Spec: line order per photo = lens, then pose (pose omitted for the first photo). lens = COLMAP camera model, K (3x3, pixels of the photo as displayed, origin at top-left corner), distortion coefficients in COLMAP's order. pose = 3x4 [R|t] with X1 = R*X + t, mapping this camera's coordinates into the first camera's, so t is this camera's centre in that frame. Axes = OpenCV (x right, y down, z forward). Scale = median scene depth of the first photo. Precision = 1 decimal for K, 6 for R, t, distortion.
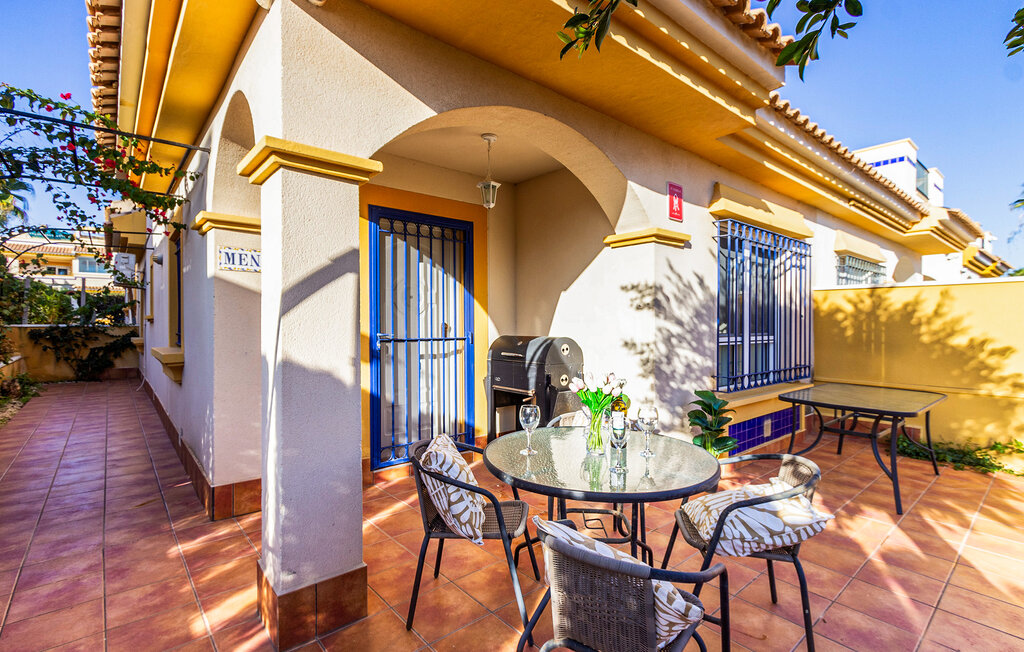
lens RADIAL K [[473.4, 0, 512.0], [0, 473.4, 326.0], [0, 0, 1]] dist [0.003987, 0.000652]
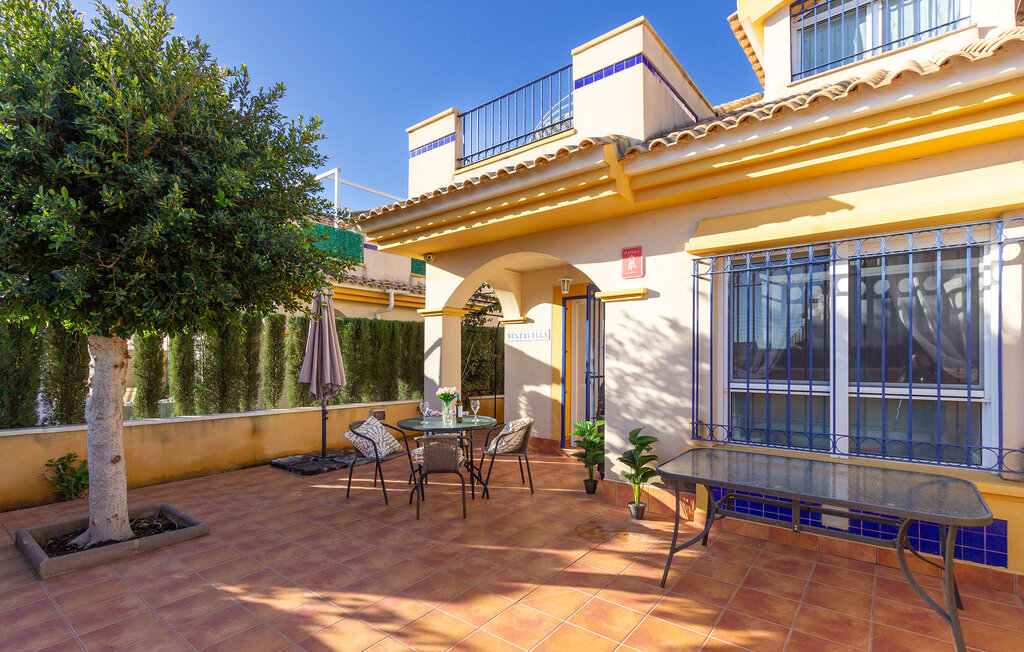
lens RADIAL K [[473.4, 0, 512.0], [0, 473.4, 326.0], [0, 0, 1]] dist [0.003987, 0.000652]
pose [[0.192151, -0.074305, -0.978548, 1.448562], [-0.005102, 0.997040, -0.076711, -0.007761], [0.981352, 0.019732, 0.191203, 0.486697]]
